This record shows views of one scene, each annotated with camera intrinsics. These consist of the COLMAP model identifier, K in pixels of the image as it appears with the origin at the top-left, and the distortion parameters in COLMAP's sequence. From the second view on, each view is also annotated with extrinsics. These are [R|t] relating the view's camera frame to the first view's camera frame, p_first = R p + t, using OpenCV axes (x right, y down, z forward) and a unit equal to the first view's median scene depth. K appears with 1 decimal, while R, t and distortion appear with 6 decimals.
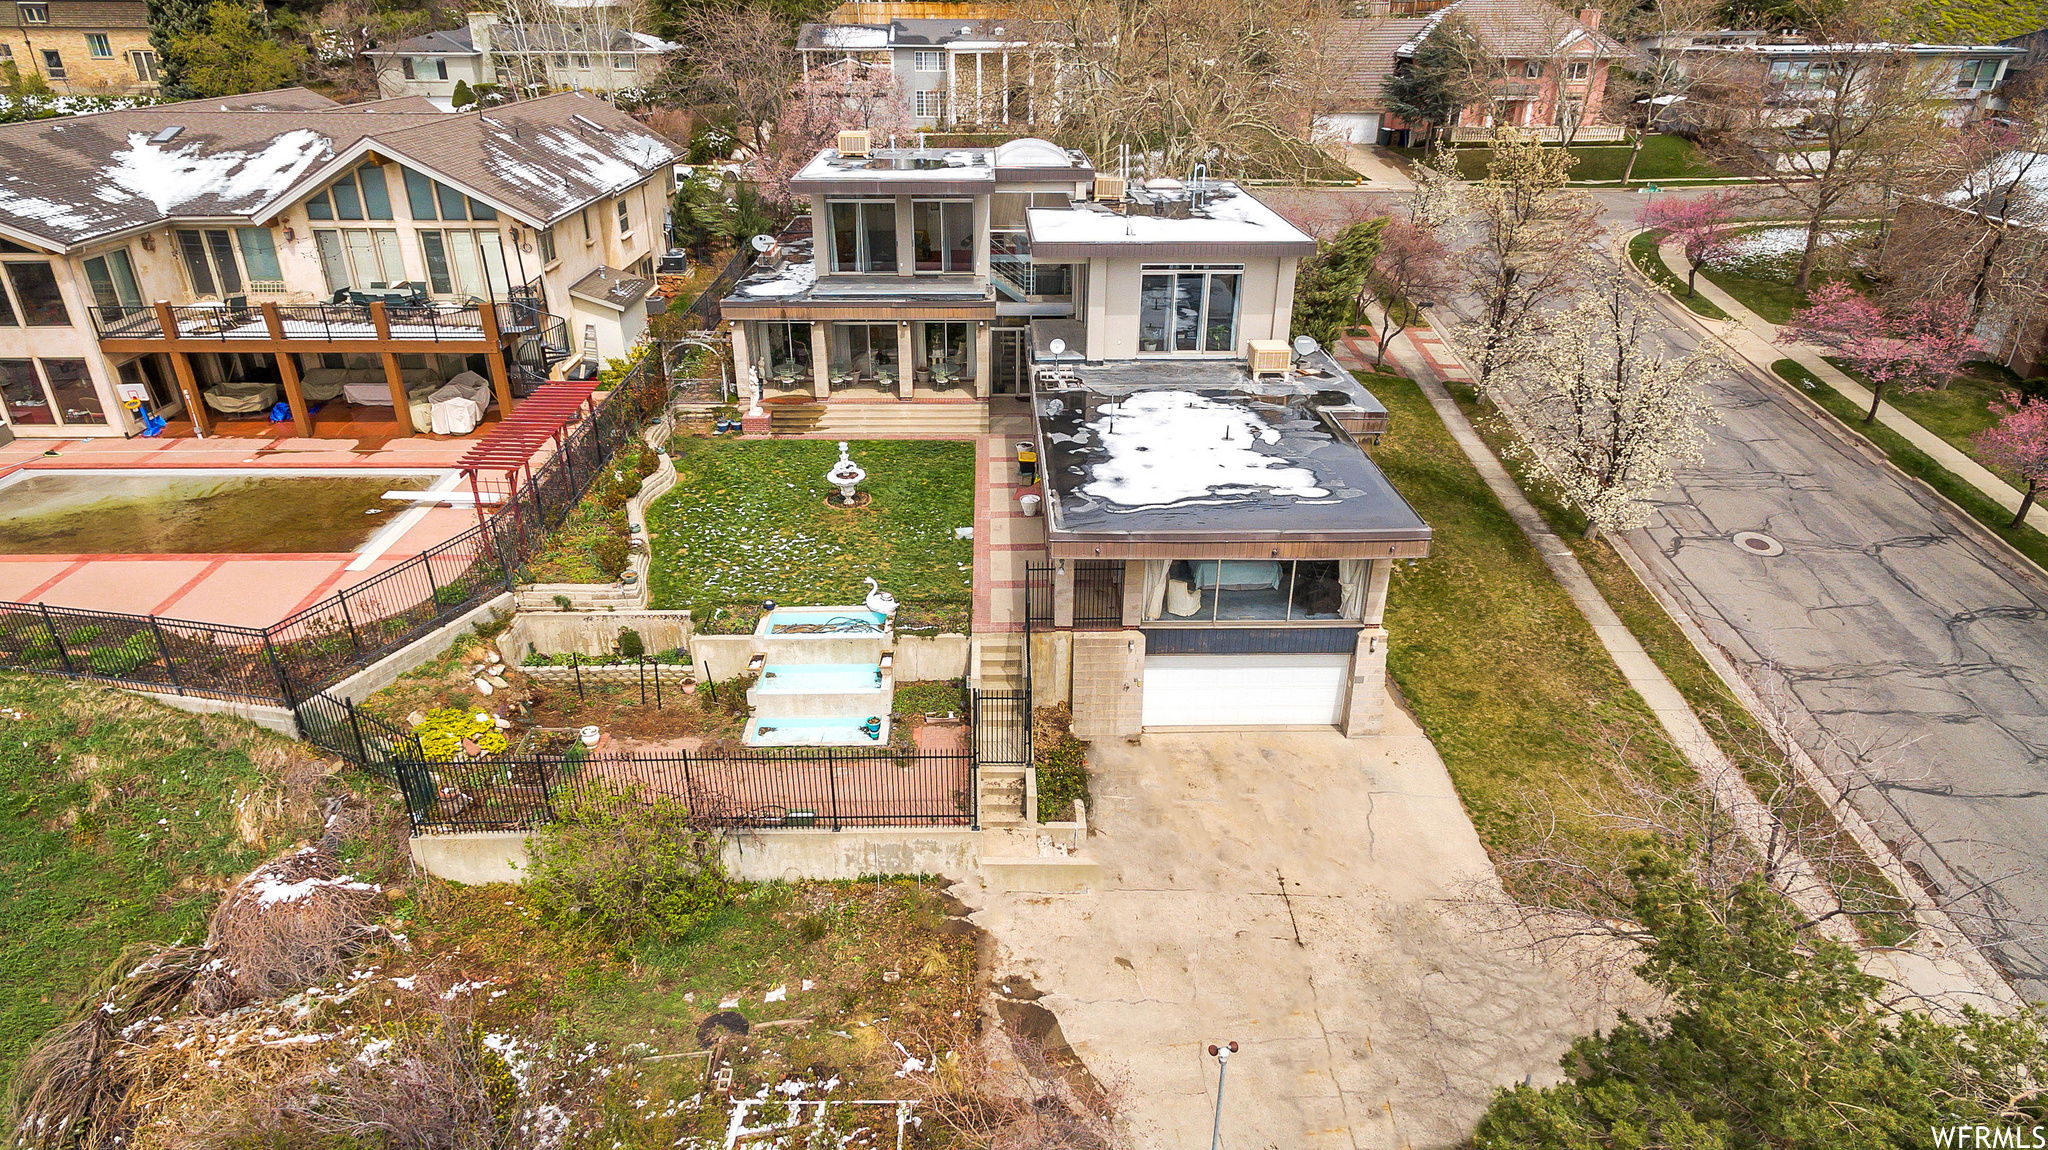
lens RADIAL K [[1183.0, 0, 1015.9], [0, 1183.0, 578.7], [0, 0, 1]] dist [0.005170, -0.001590]
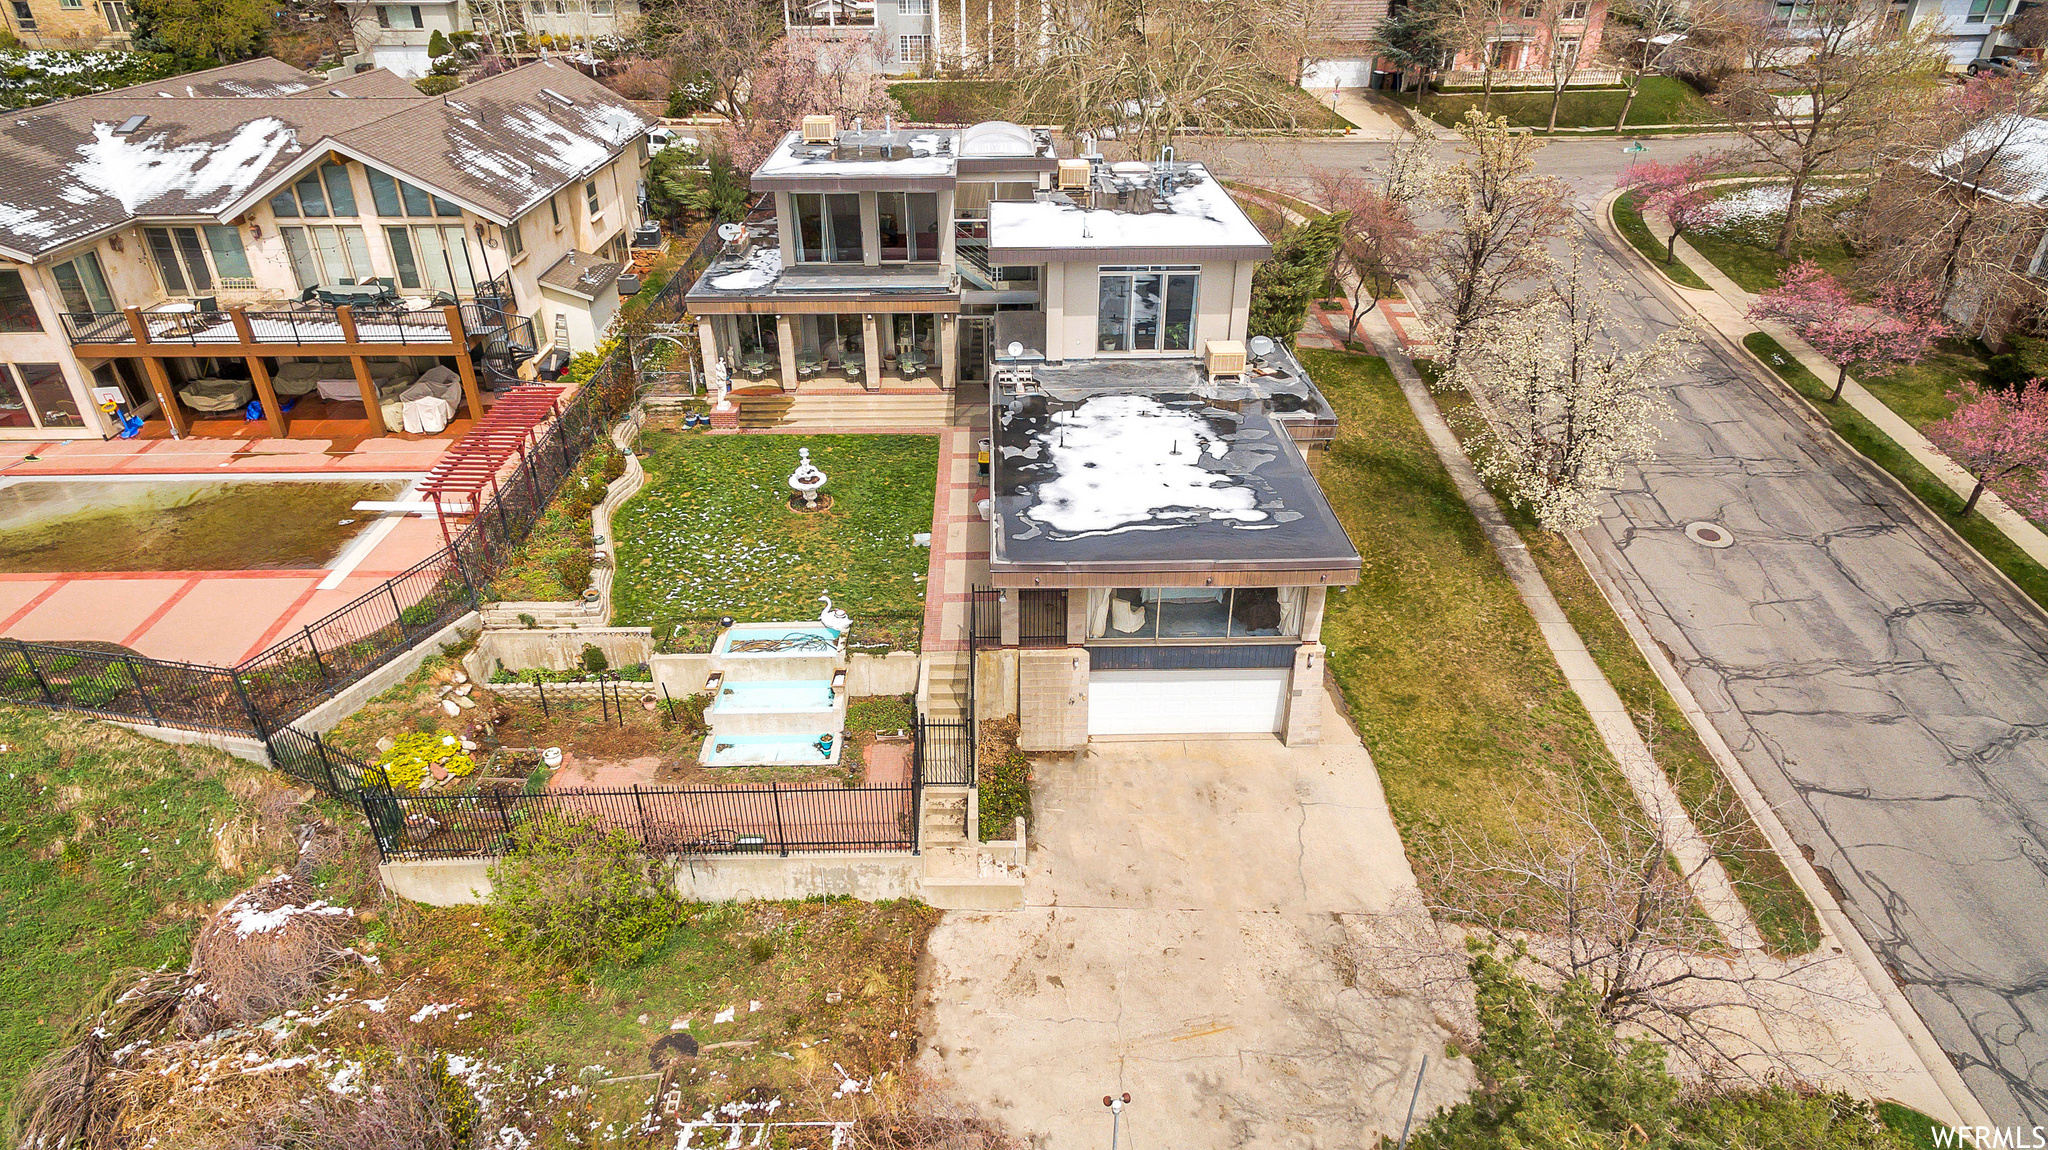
lens RADIAL K [[1183.6, 0, 1017.2], [0, 1183.6, 578.7], [0, 0, 1]] dist [0.002593, 0.000215]
pose [[0.999978, -0.004282, -0.004975, 0.049597], [0.004594, 0.997912, 0.064424, -0.079986], [0.004689, -0.064445, 0.997910, -0.026244]]
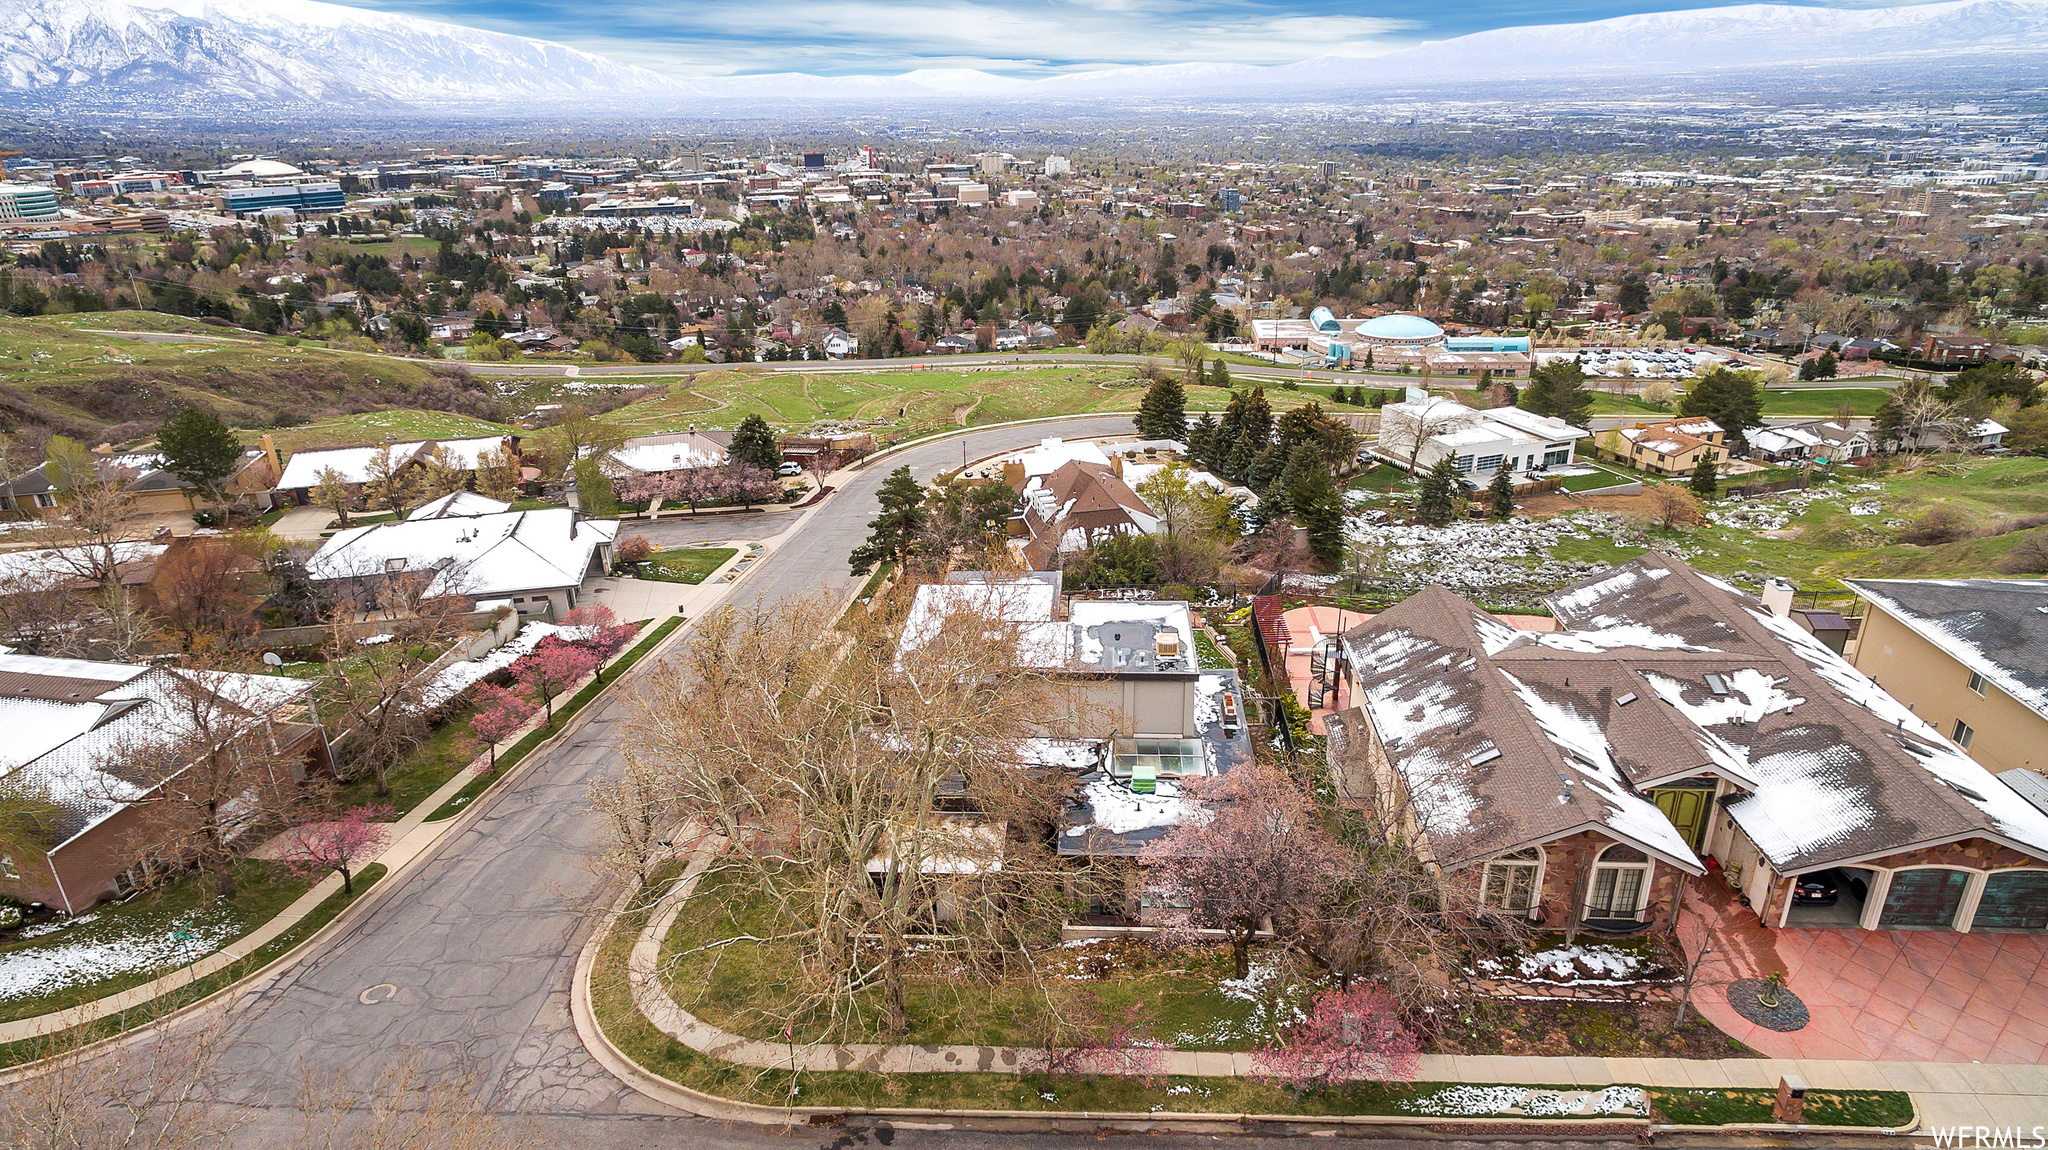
lens RADIAL K [[1183.6, 0, 1017.2], [0, 1183.6, 578.7], [0, 0, 1]] dist [0.002593, 0.000215]
pose [[-0.995414, -0.013669, 0.094679, -0.137054], [0.062201, 0.659452, 0.749169, -2.184493], [-0.072676, 0.751622, -0.655578, 2.776379]]
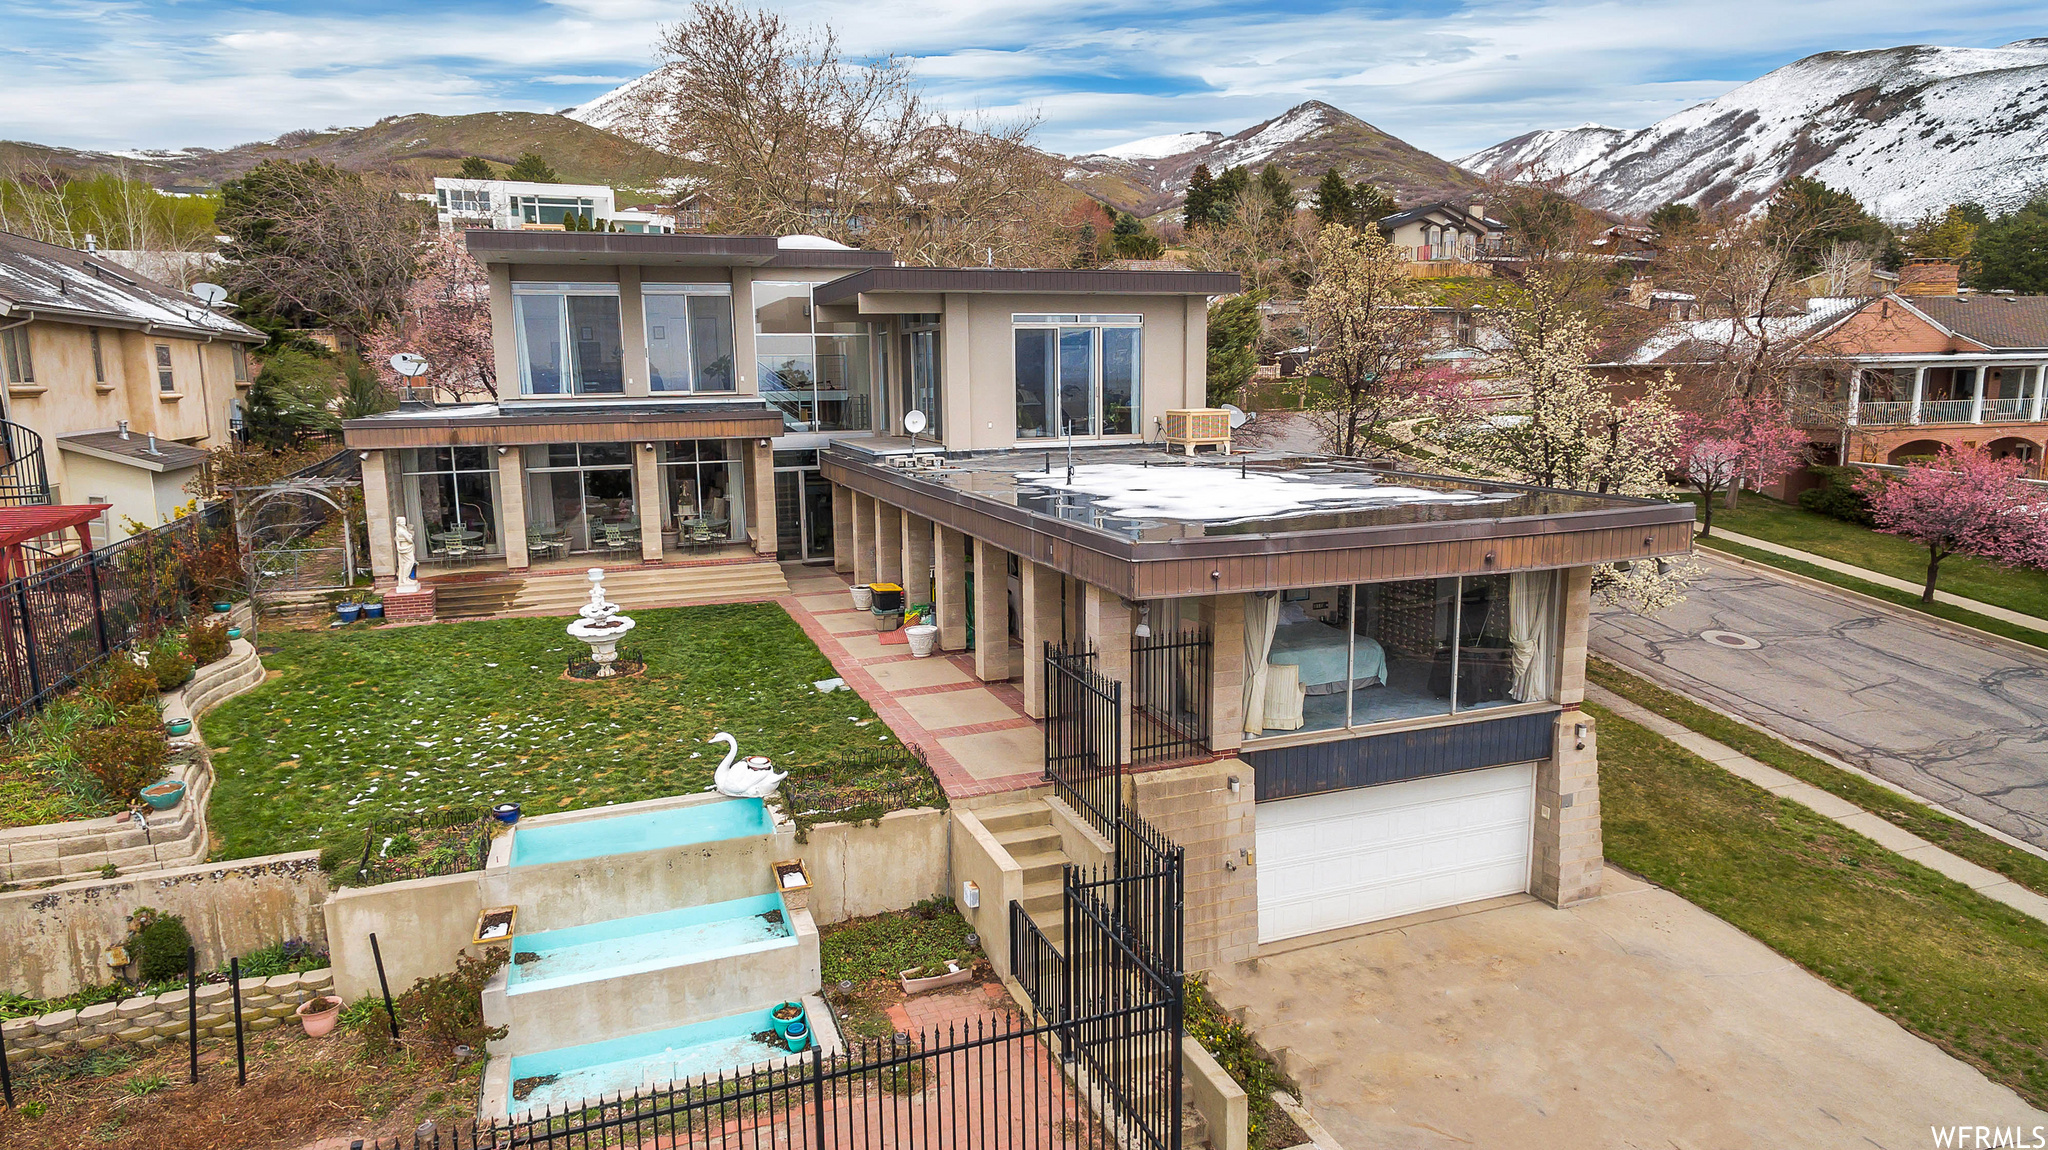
lens RADIAL K [[1181.1, 0, 1012.9], [0, 1181.1, 563.6], [0, 0, 1]] dist [0.005171, 0.000773]
pose [[0.947165, -0.067794, 0.313500, -0.157046], [0.155925, 0.951464, -0.265338, 0.084088], [-0.280296, 0.300201, 0.911764, 0.476531]]
